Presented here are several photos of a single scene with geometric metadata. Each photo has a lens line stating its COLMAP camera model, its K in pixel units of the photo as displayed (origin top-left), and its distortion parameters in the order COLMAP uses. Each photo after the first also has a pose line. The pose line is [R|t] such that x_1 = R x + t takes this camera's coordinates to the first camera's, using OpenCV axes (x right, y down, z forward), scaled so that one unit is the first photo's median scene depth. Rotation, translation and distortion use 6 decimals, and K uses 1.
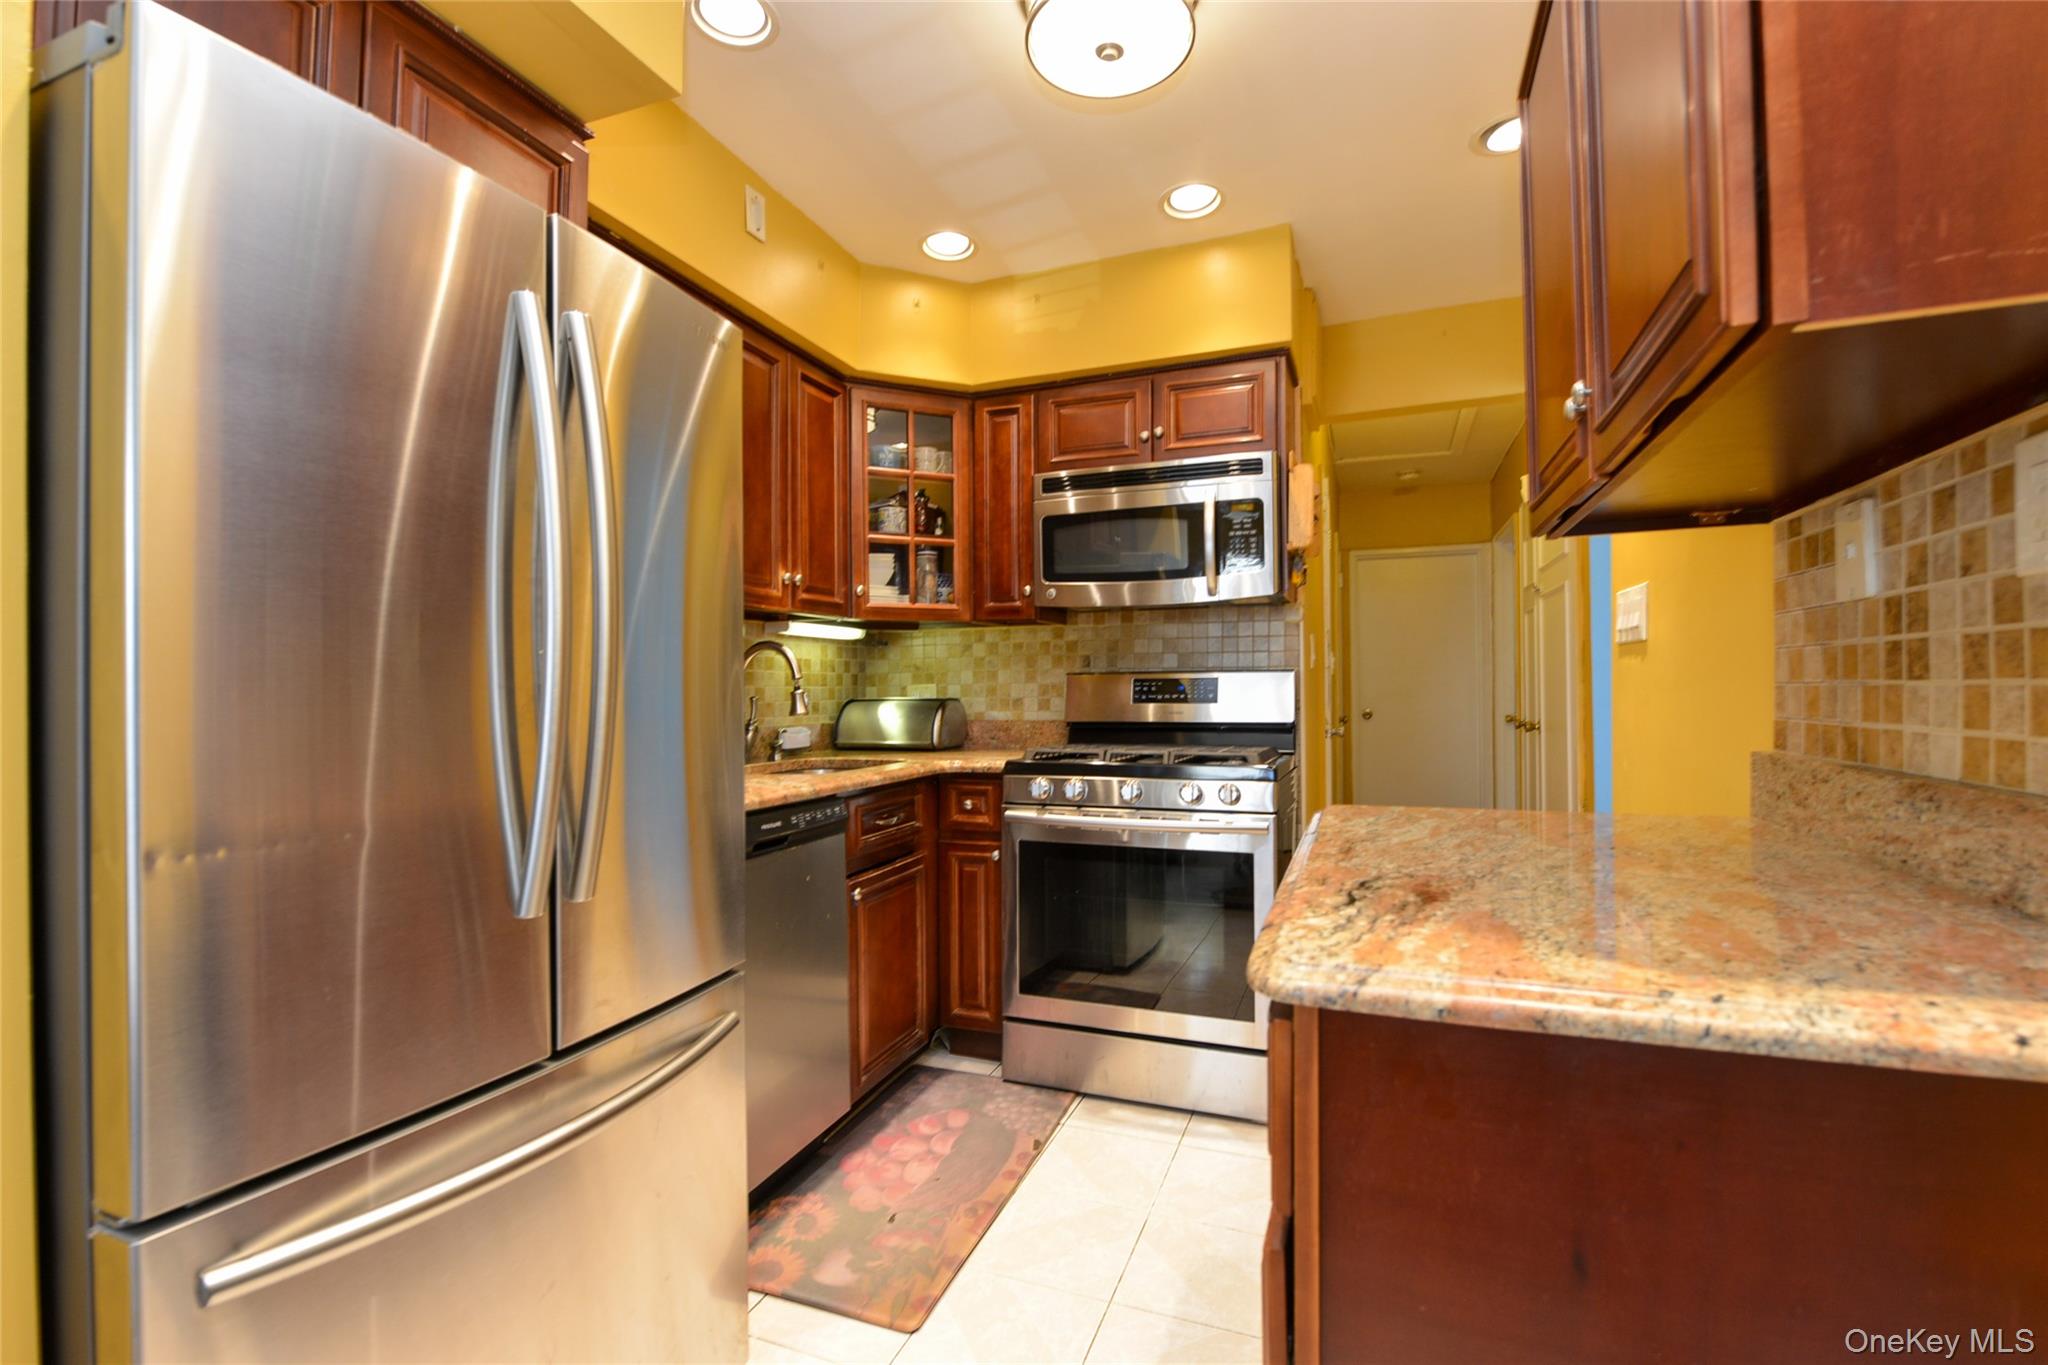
lens RADIAL K [[884.6, 0, 1035.3], [0, 884.6, 687.8], [0, 0, 1]] dist [-0.010146, -0.001420]
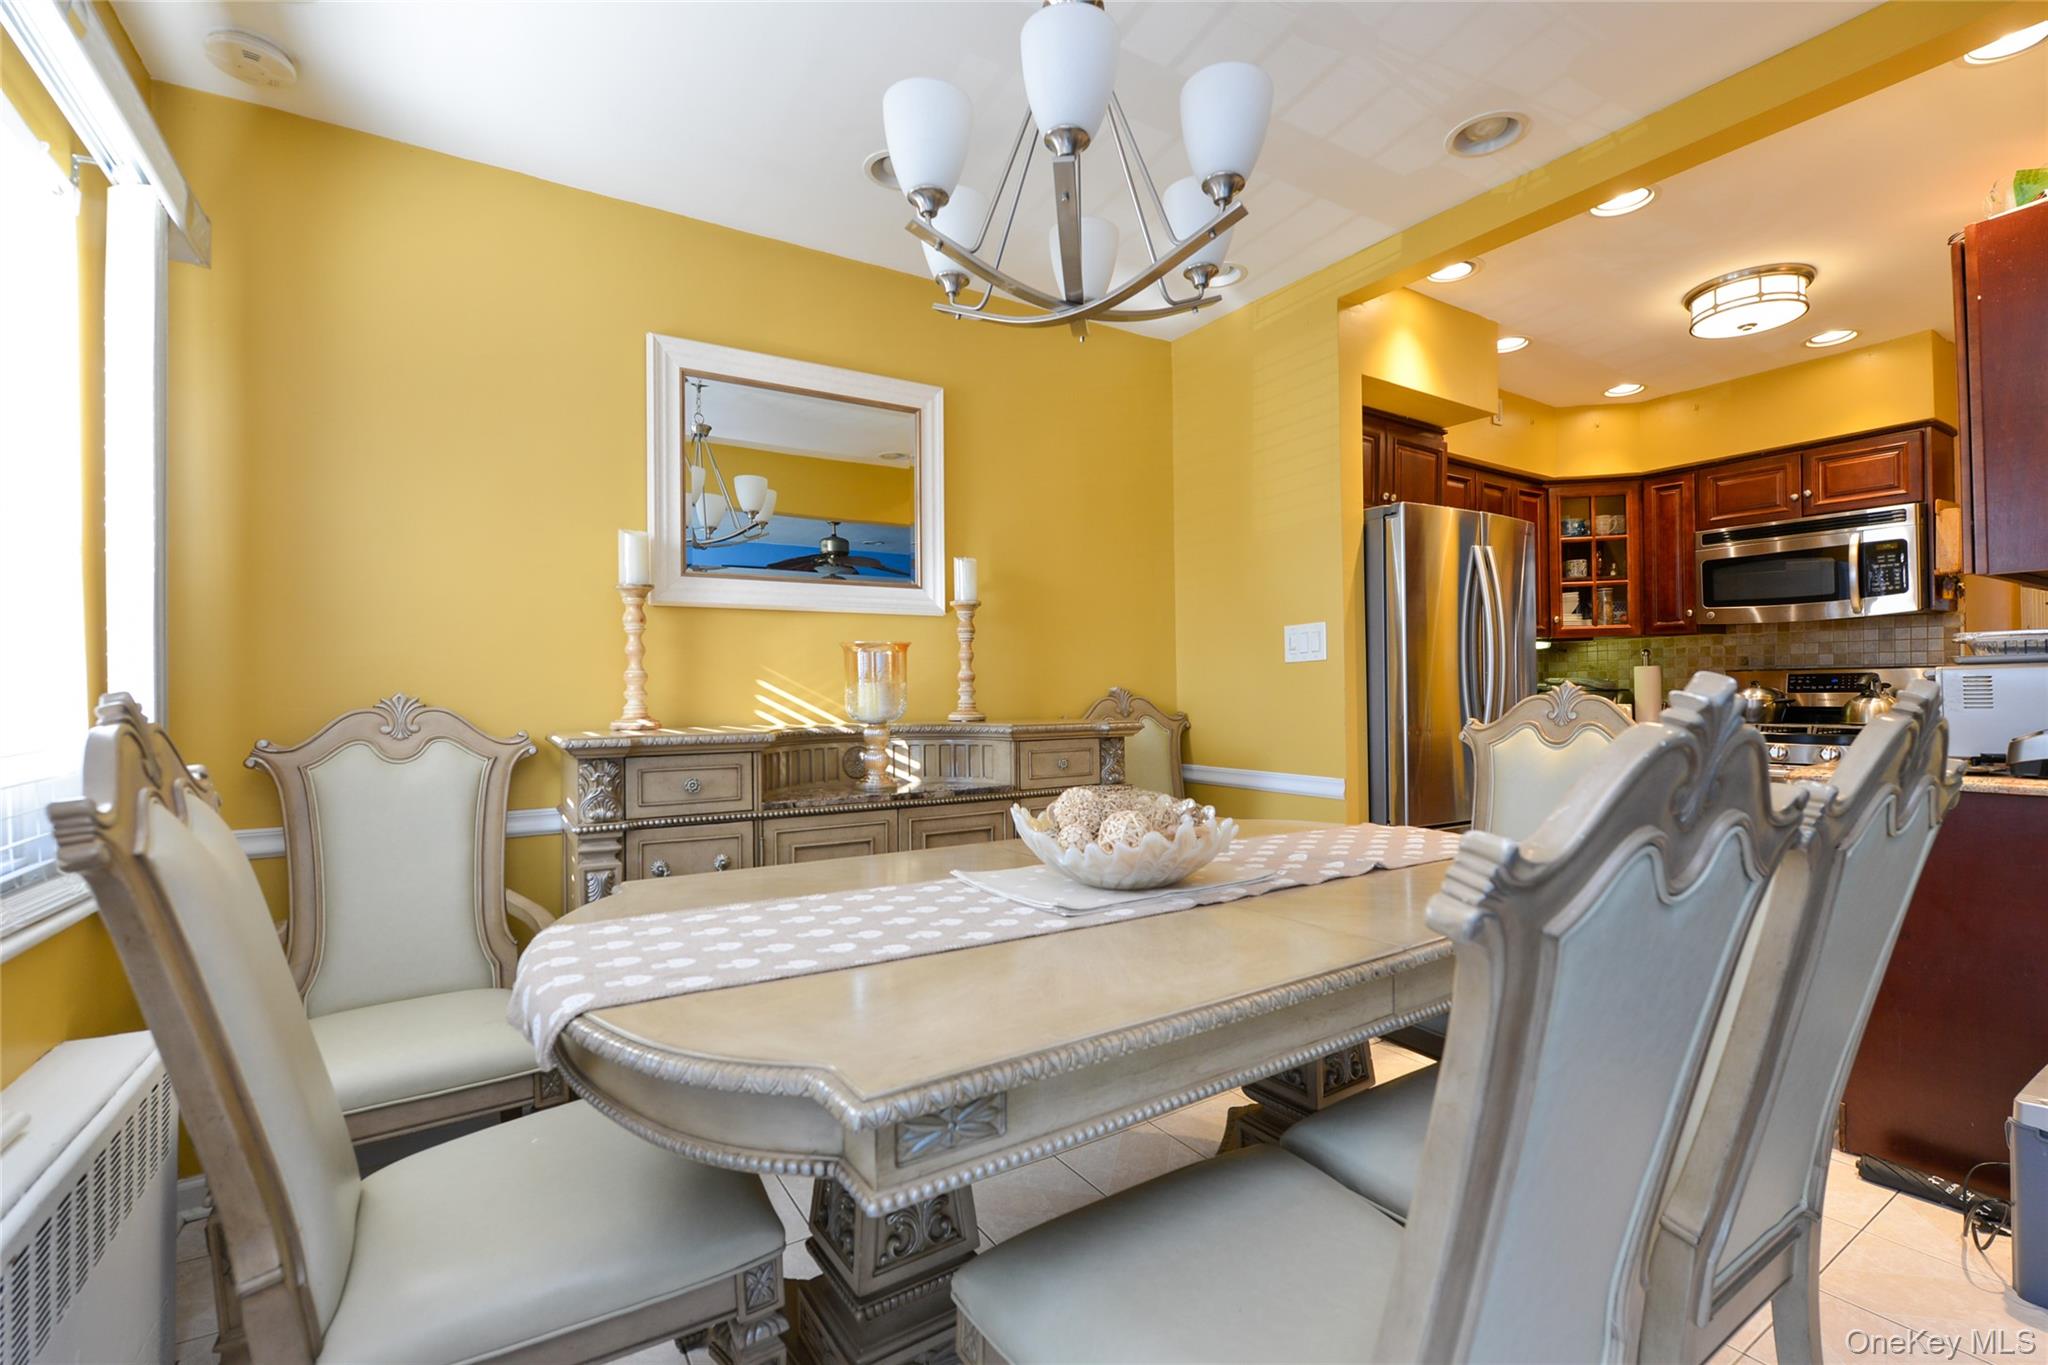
lens RADIAL K [[884.6, 0, 1035.3], [0, 884.6, 687.8], [0, 0, 1]] dist [-0.010146, -0.001420]
pose [[0.800459, -0.001783, -0.599385, -0.004671], [0.007403, 0.999949, 0.006912, -0.008450], [0.599342, -0.009970, 0.800431, -0.804563]]
